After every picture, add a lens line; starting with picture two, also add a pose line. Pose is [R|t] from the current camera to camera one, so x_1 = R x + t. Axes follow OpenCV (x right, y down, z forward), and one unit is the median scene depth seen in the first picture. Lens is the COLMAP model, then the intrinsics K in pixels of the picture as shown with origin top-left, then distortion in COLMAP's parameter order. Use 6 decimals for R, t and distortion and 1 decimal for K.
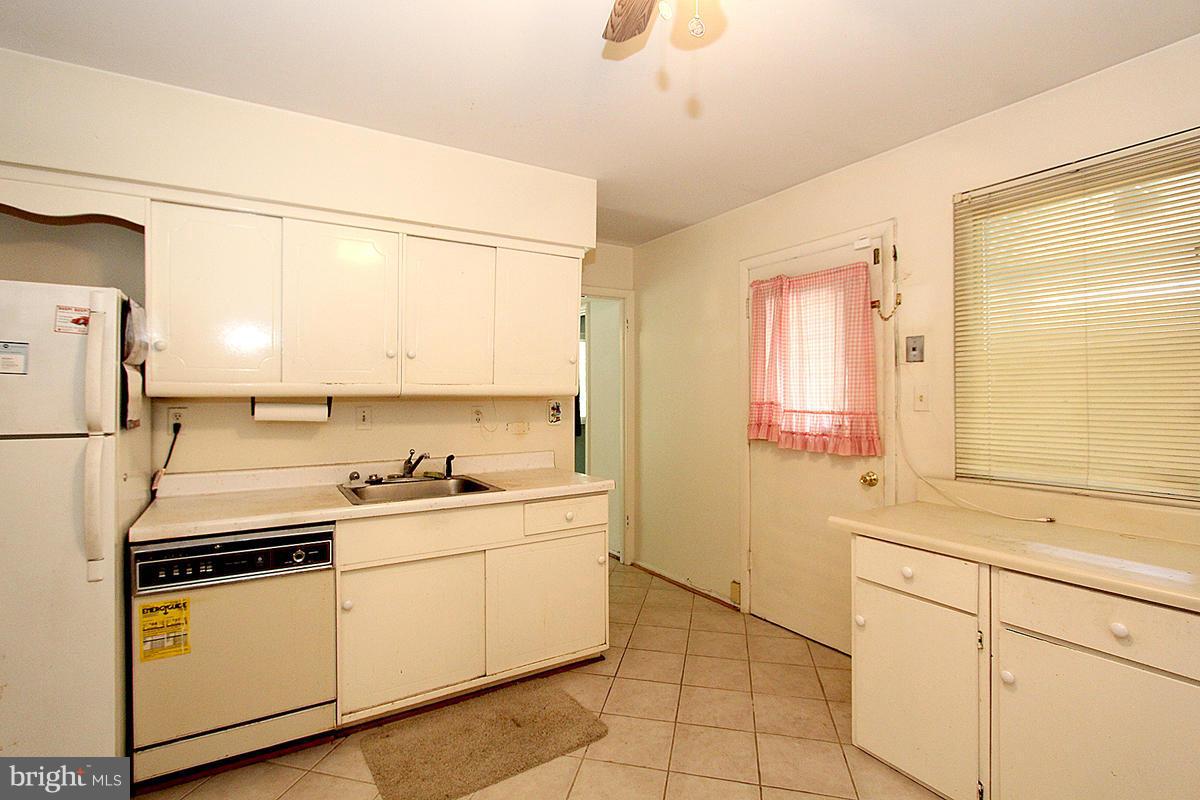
lens RADIAL K [[576.3, 0, 592.5], [0, 576.3, 397.1], [0, 0, 1]] dist [-0.014434, 0.000709]
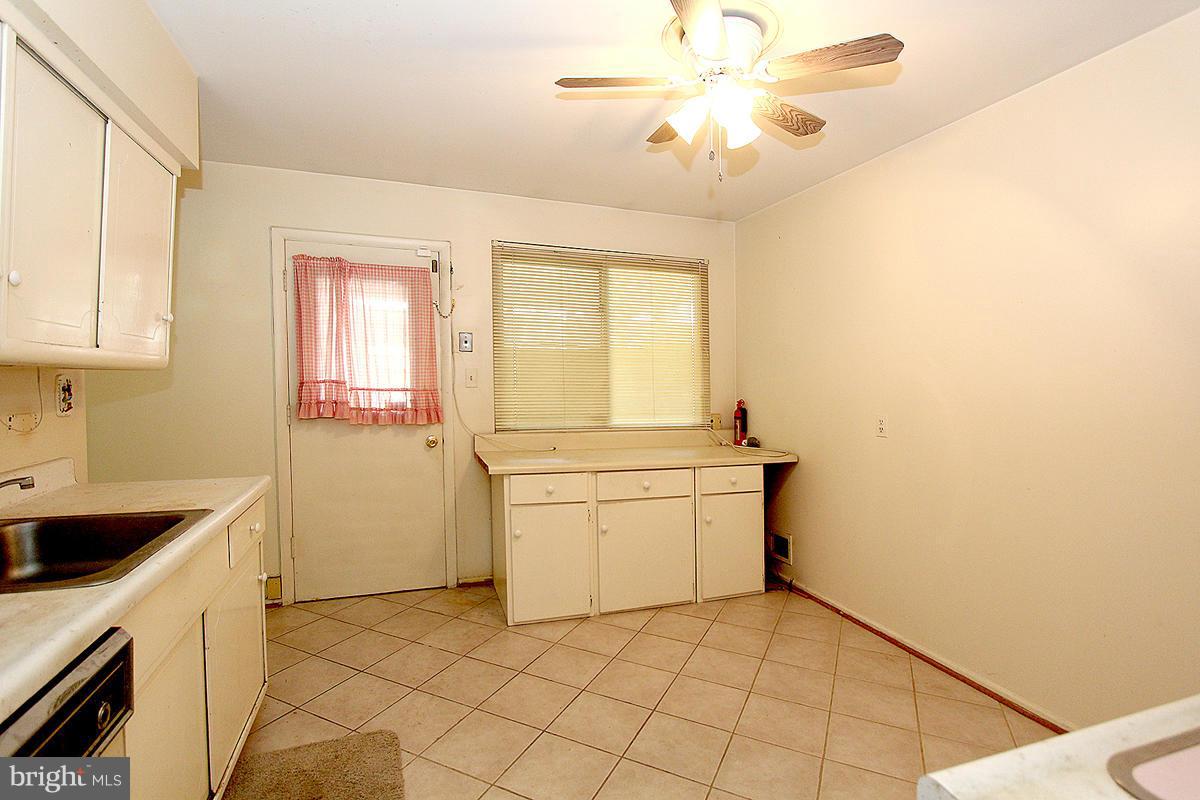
lens RADIAL K [[555.2, 0, 595.2], [0, 555.2, 377.3], [0, 0, 1]] dist [0.000665, 0.000112]
pose [[0.219505, 0.010966, 0.975550, -0.655493], [-0.008028, 0.999923, -0.009433, 0.010281], [-0.975578, -0.005761, 0.219576, 0.399260]]
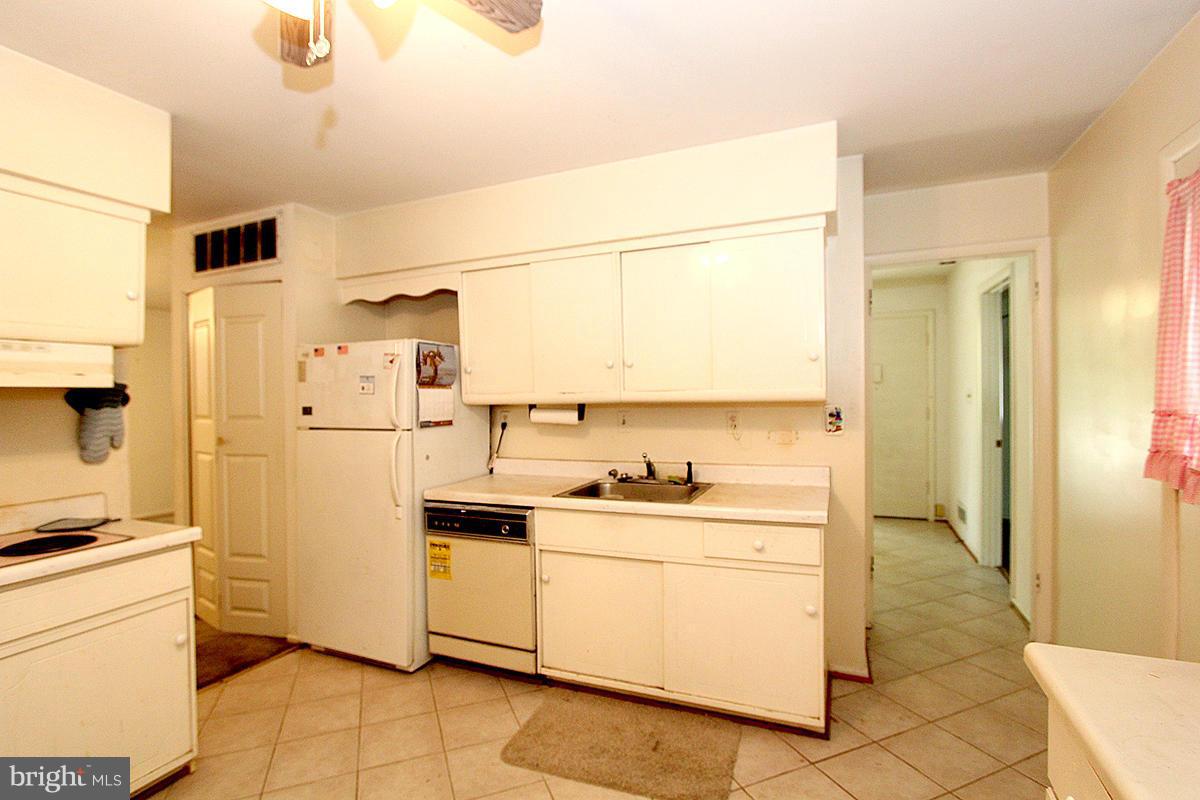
lens RADIAL K [[576.3, 0, 590.4], [0, 576.3, 402.0], [0, 0, 1]] dist [-0.014434, 0.000709]
pose [[0.570022, 0.000930, -0.821629, 0.509290], [0.014578, 0.999831, 0.011246, -0.016160], [0.821500, -0.018388, 0.569911, 0.323888]]
